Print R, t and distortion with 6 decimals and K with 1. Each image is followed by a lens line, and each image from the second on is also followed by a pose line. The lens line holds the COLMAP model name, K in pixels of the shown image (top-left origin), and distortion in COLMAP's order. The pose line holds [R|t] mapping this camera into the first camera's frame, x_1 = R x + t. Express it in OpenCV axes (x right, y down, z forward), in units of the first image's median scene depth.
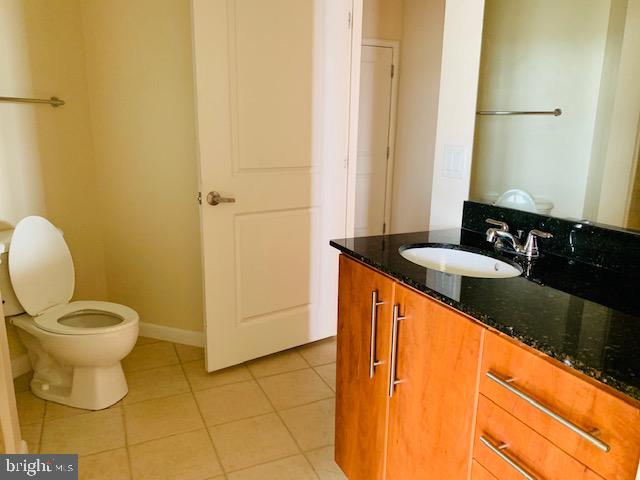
lens RADIAL K [[483.2, 0, 316.6], [0, 483.2, 241.1], [0, 0, 1]] dist [0.015837, -0.017970]
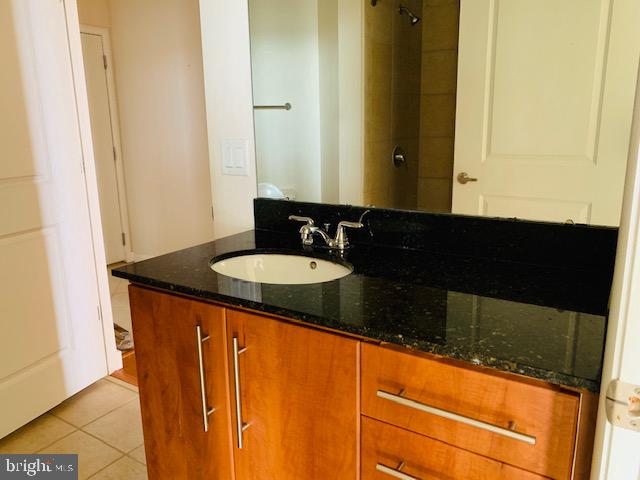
lens RADIAL K [[483.2, 0, 324.0], [0, 483.2, 235.6], [0, 0, 1]] dist [0.015837, -0.017970]
pose [[0.833782, -0.145953, 0.532453, -0.103177], [0.150175, 0.988016, 0.035665, -0.035260], [-0.531277, 0.050224, 0.845708, 0.208657]]
